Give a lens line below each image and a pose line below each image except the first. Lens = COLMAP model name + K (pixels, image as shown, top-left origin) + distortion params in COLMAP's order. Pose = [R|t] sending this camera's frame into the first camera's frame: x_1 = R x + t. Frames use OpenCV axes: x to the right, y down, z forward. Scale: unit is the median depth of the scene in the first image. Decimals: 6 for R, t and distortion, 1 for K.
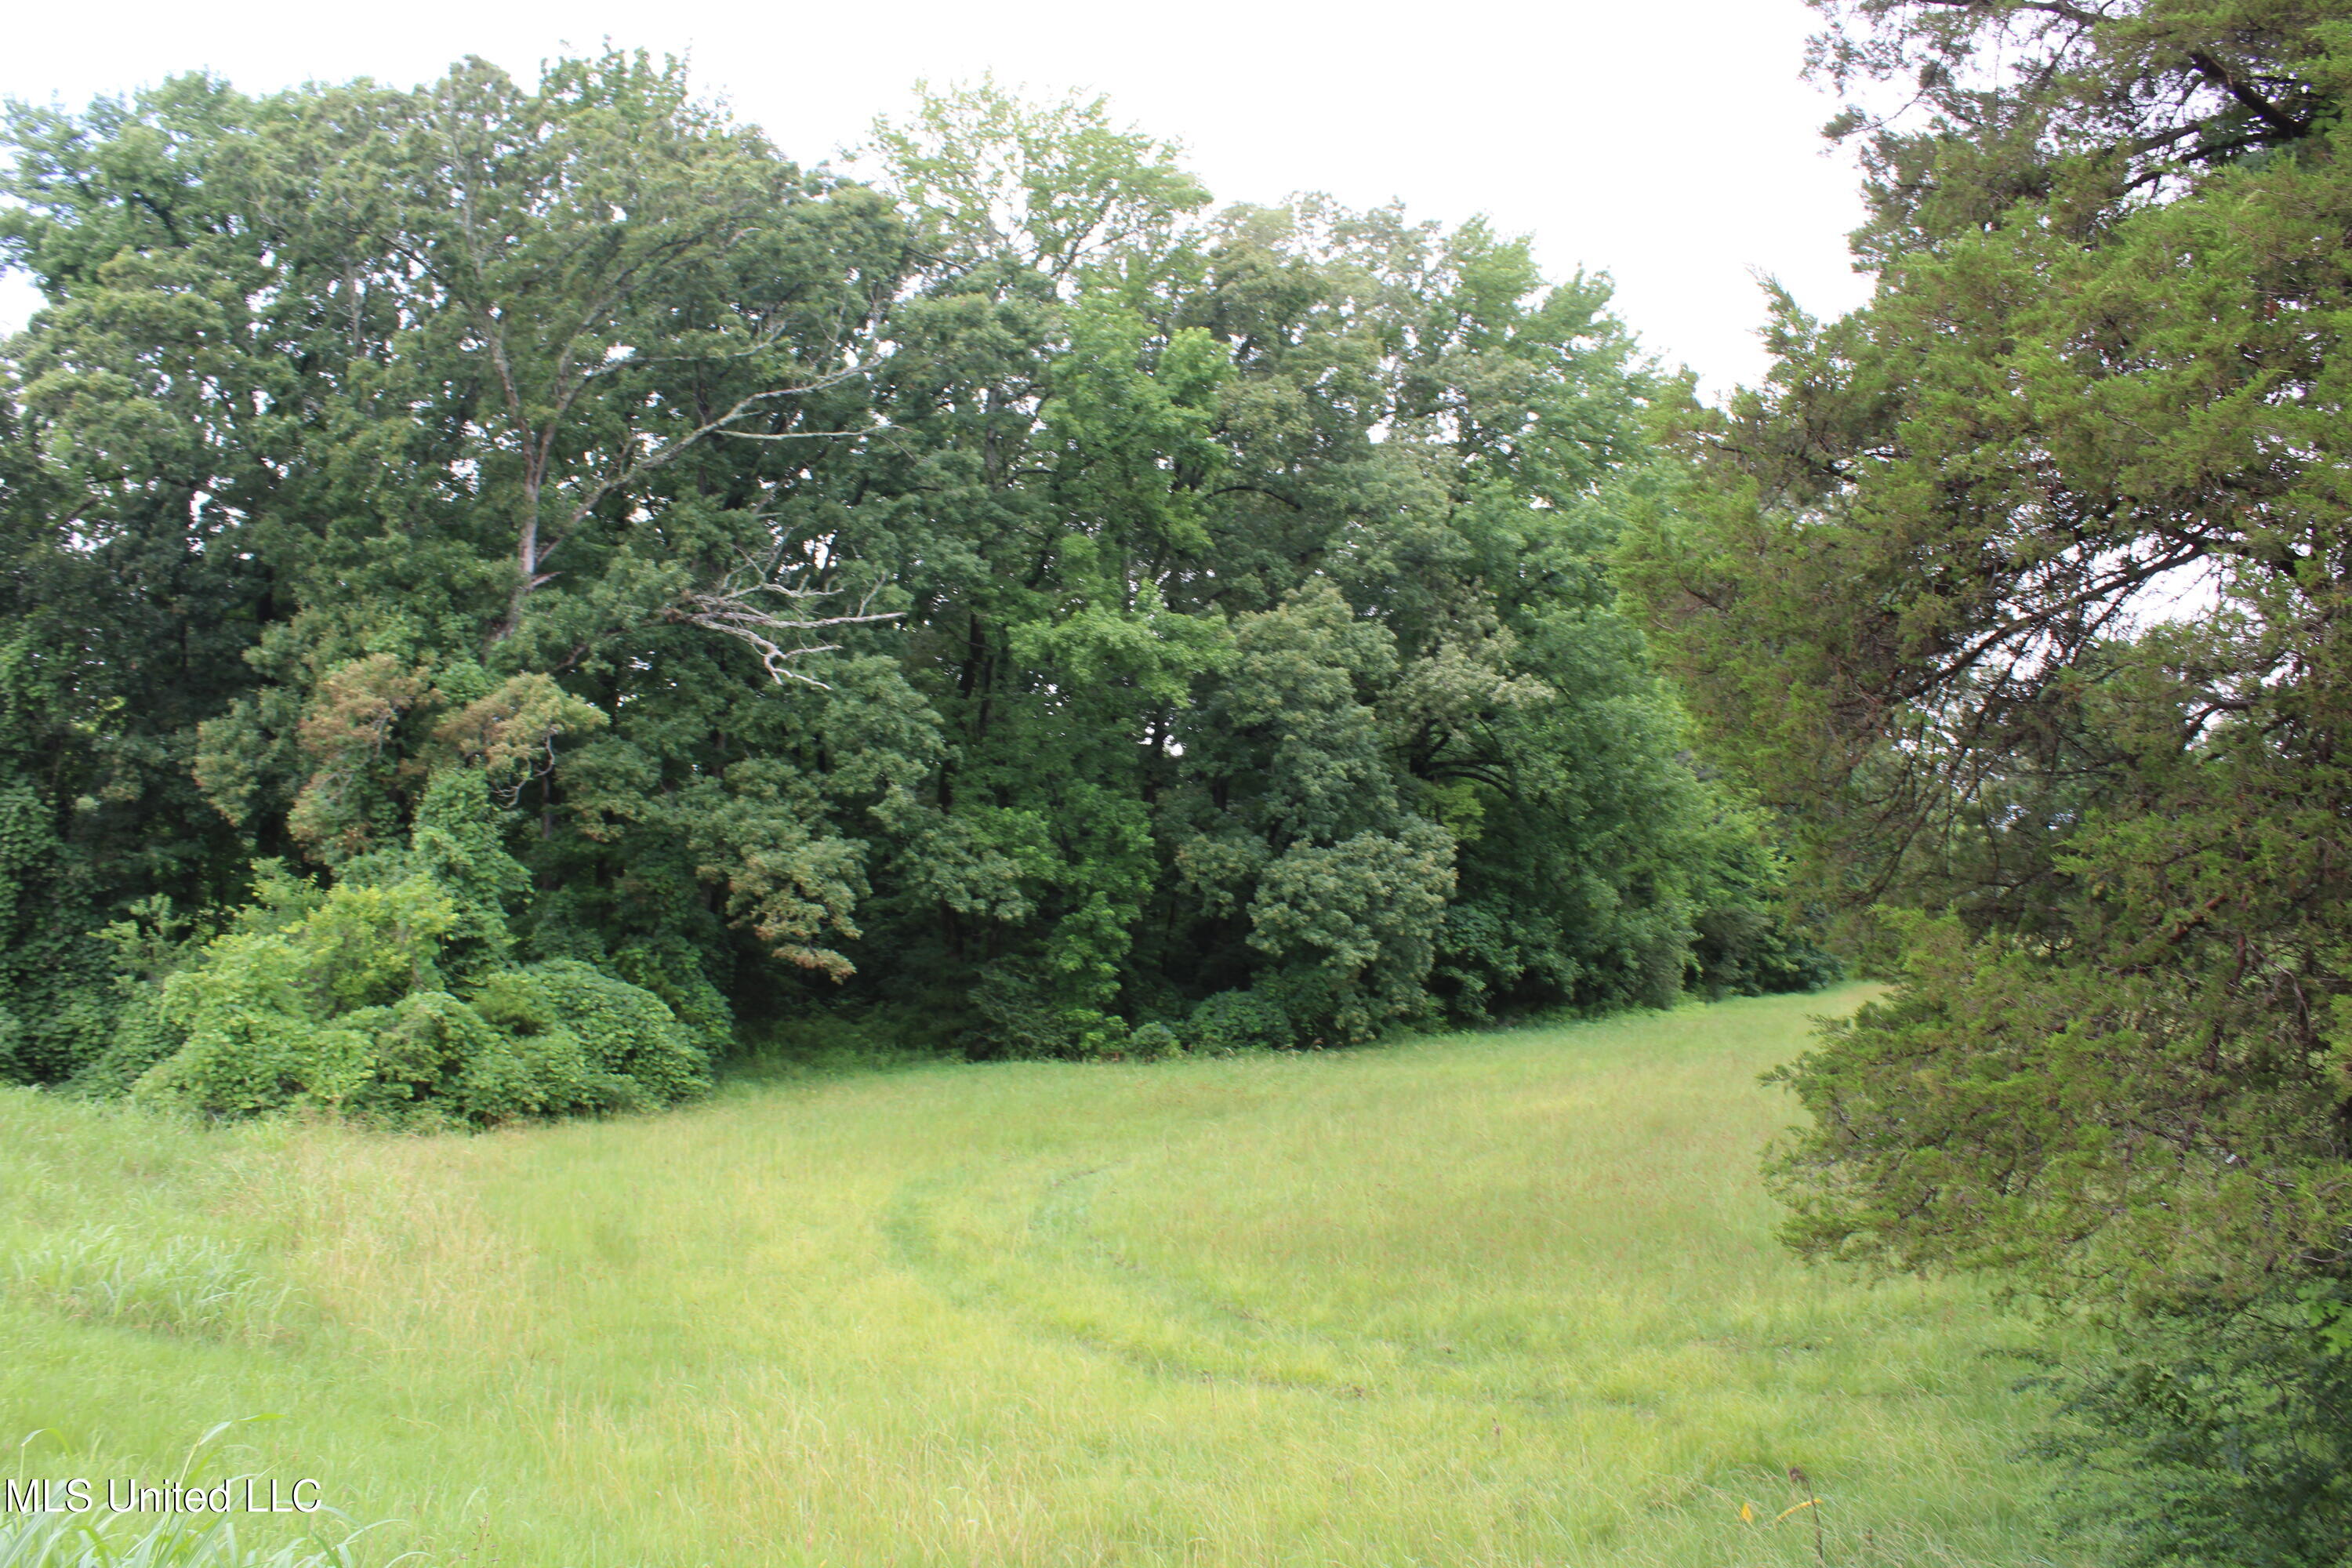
lens RADIAL K [[1957.4, 0, 1233.5], [0, 1957.4, 769.9], [0, 0, 1]] dist [-0.220701, 0.221005]
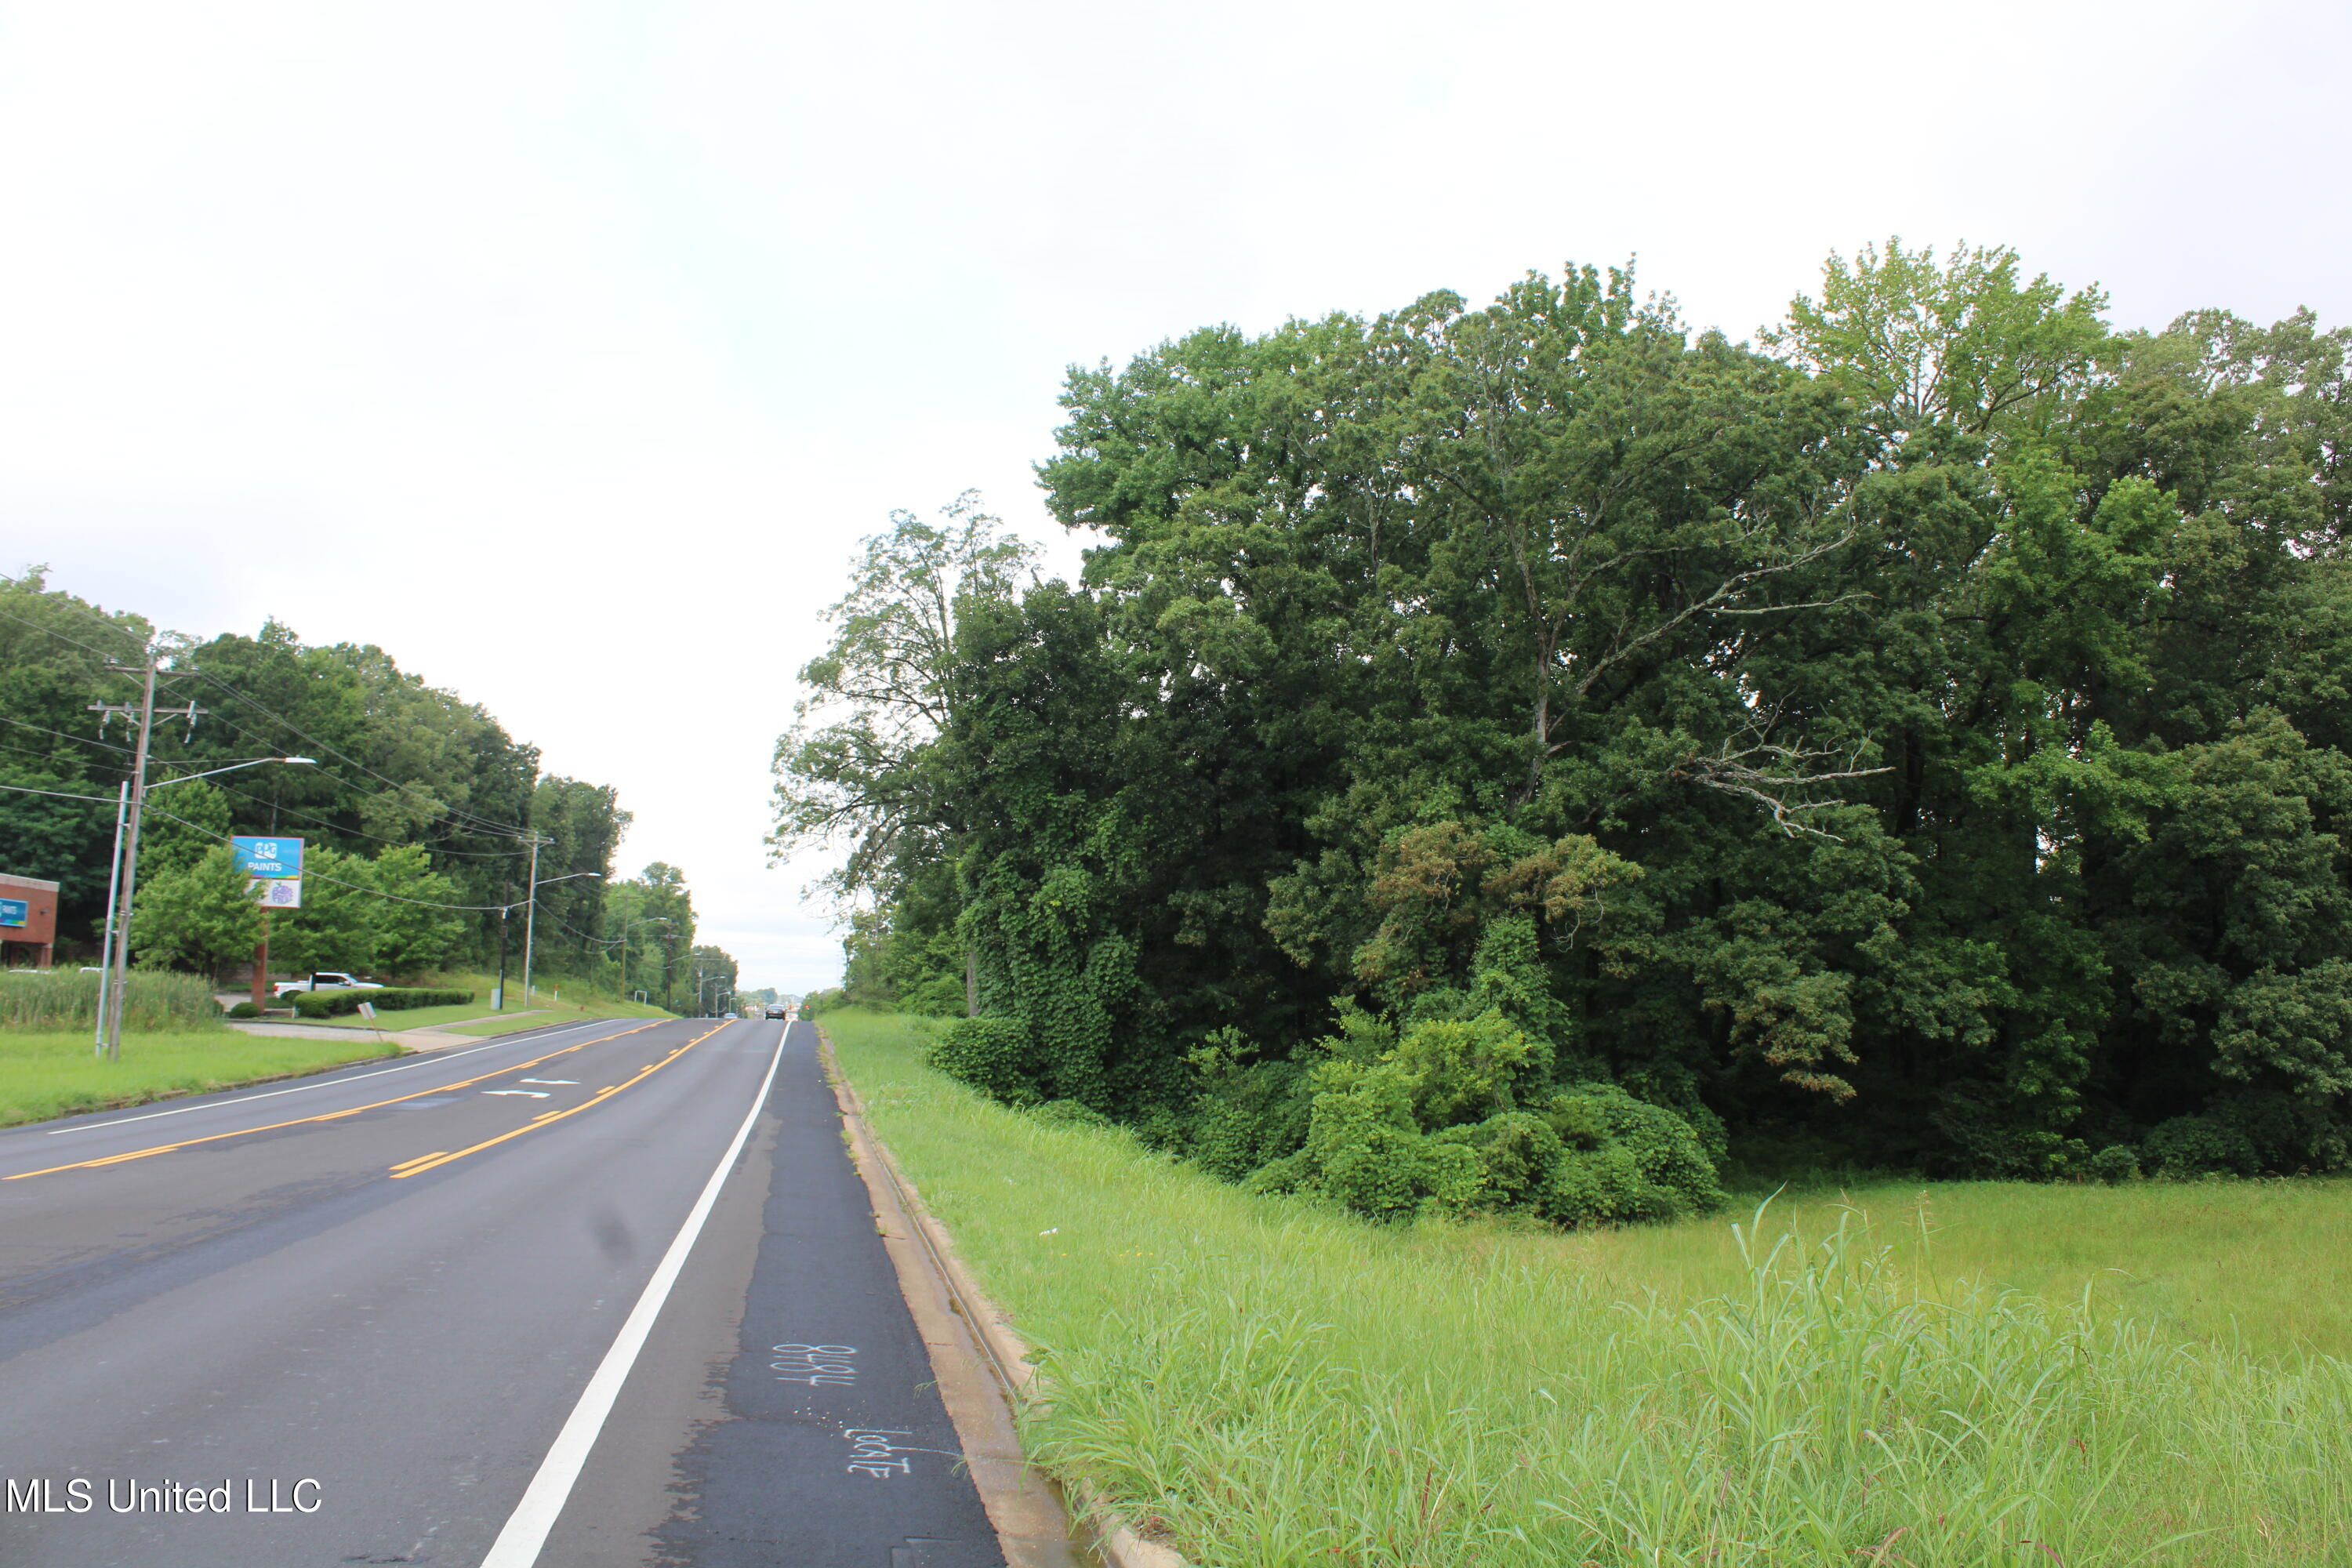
lens RADIAL K [[1954.1, 0, 1194.2], [0, 1954.1, 759.8], [0, 0, 1]] dist [-0.164873, 0.156804]
pose [[0.914507, -0.043326, -0.402243, -0.089387], [0.016770, 0.997454, -0.069310, -0.015368], [0.404222, 0.056639, 0.912906, -0.142427]]
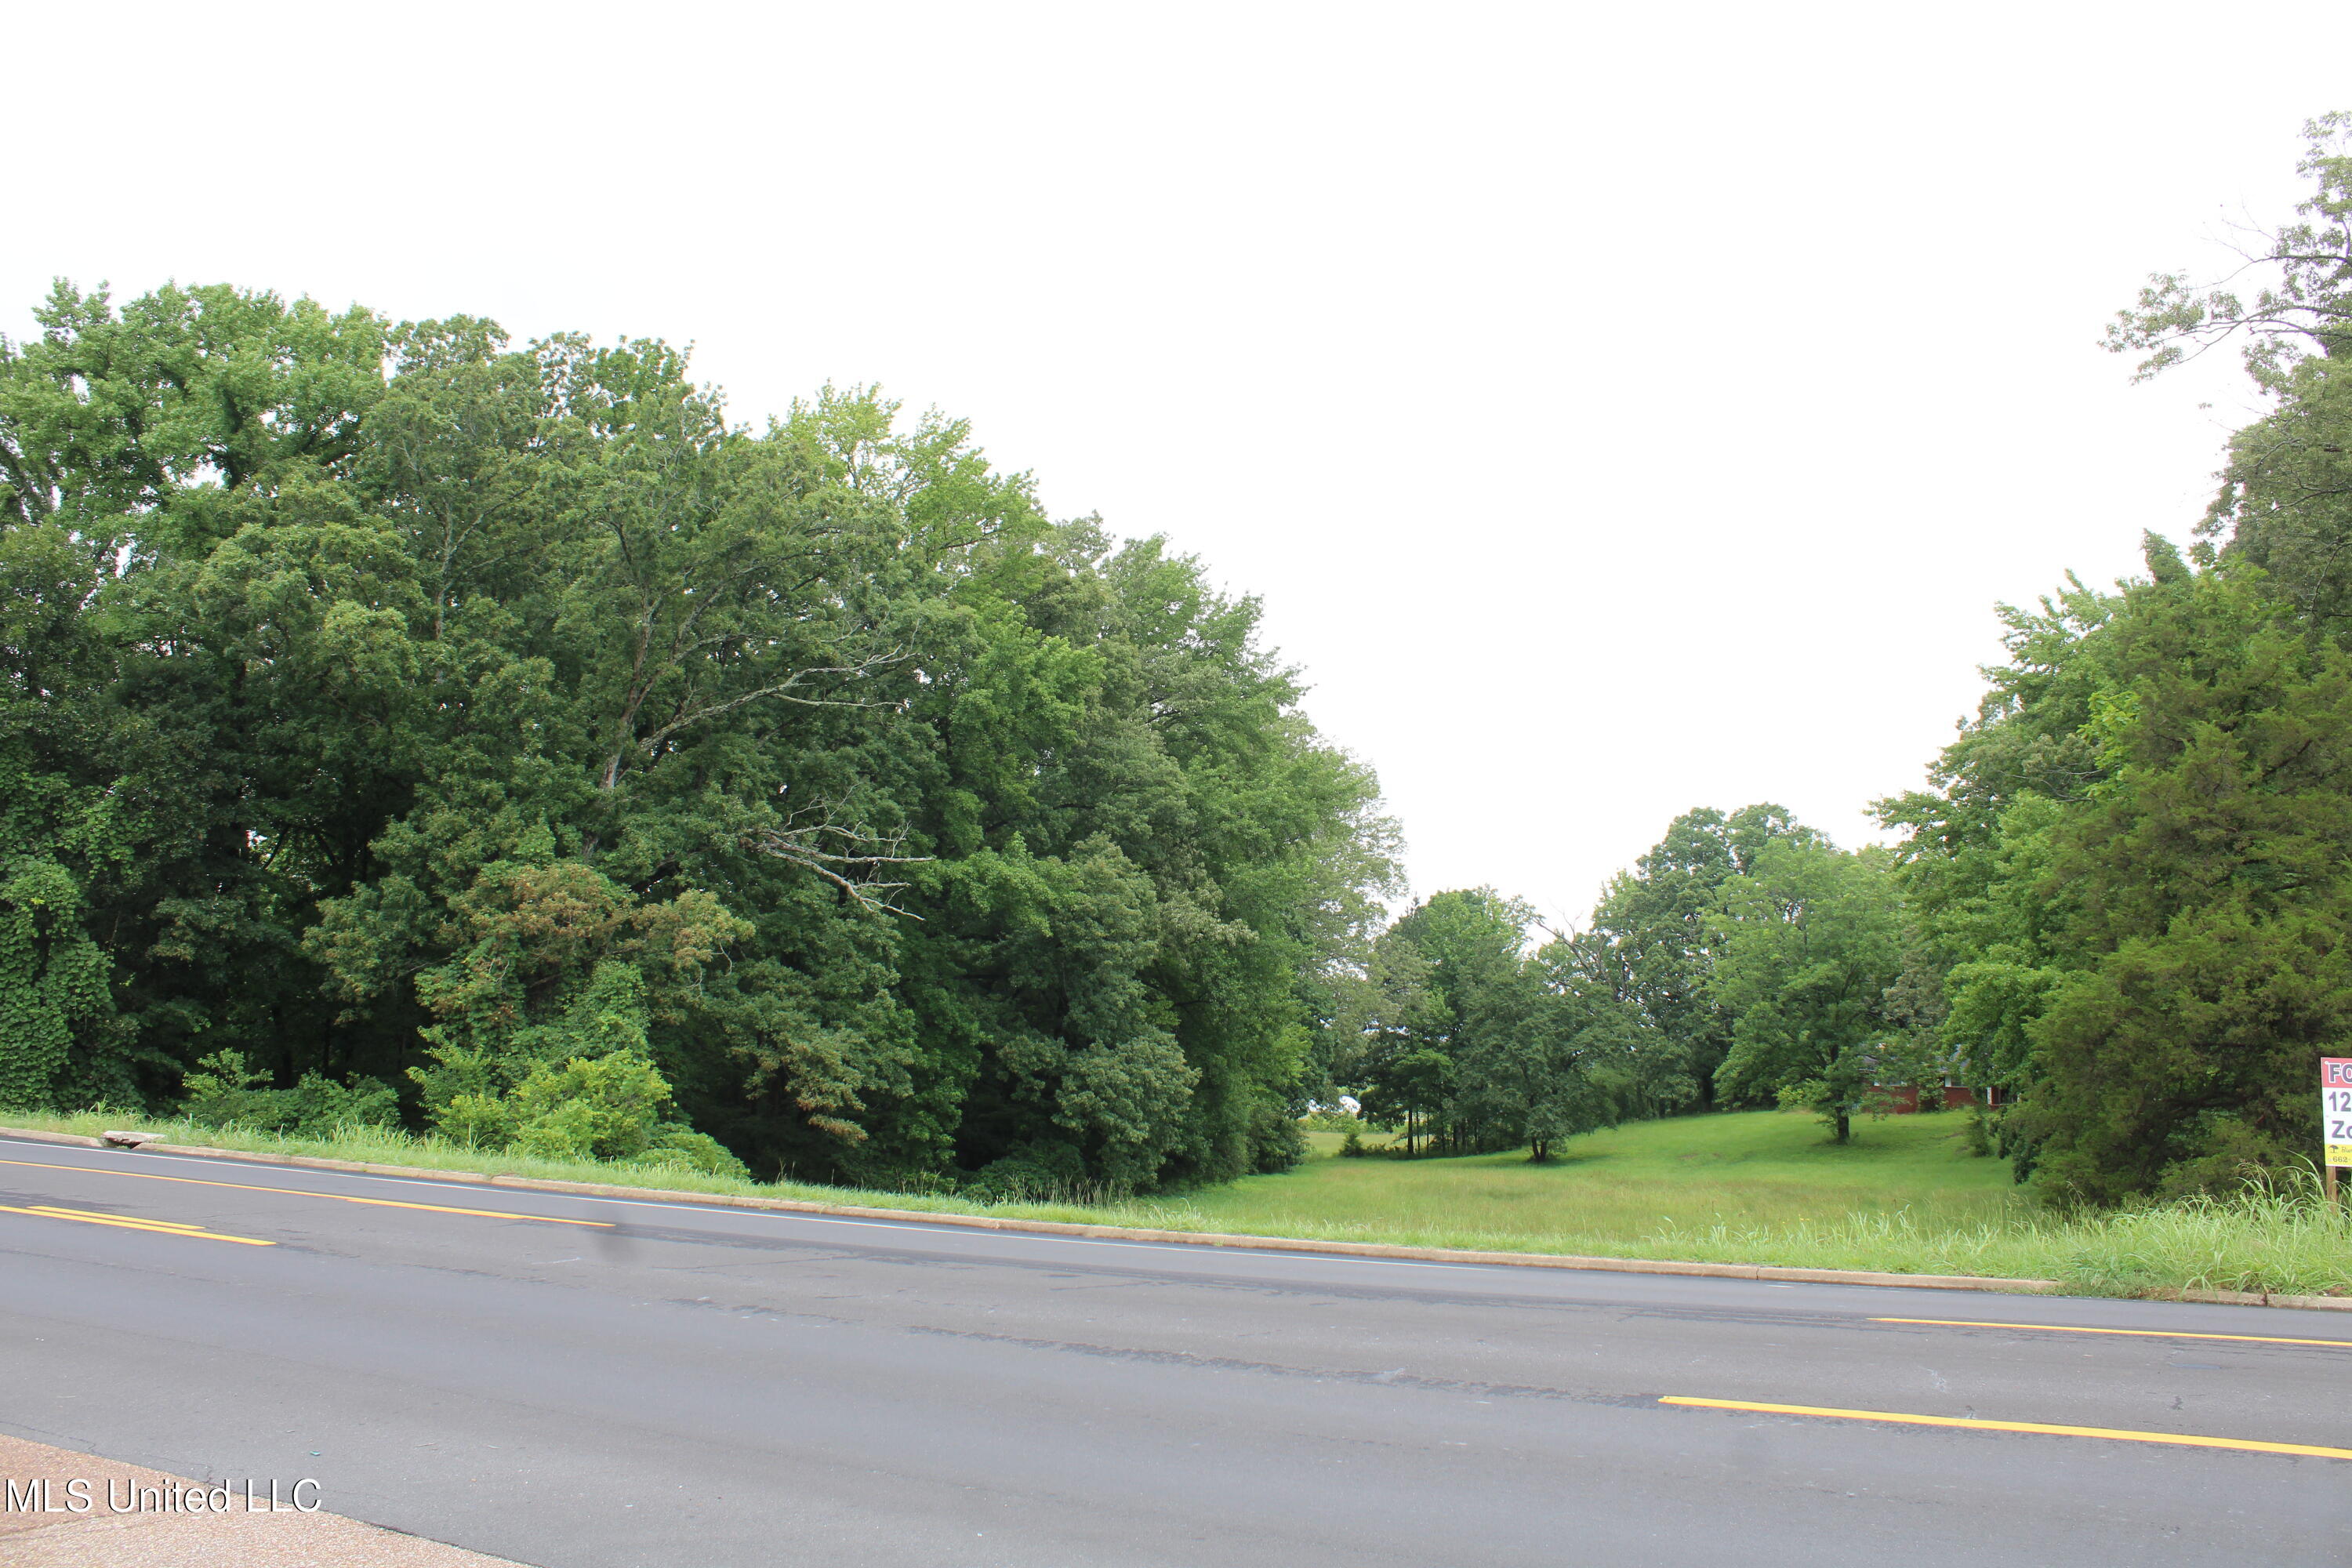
lens RADIAL K [[1954.1, 0, 1194.2], [0, 1954.1, 759.8], [0, 0, 1]] dist [-0.164873, 0.156804]
pose [[0.922001, 0.096539, 0.374959, -0.469219], [-0.060306, 0.992405, -0.107221, -0.016712], [-0.382462, 0.076245, 0.920820, -0.242465]]
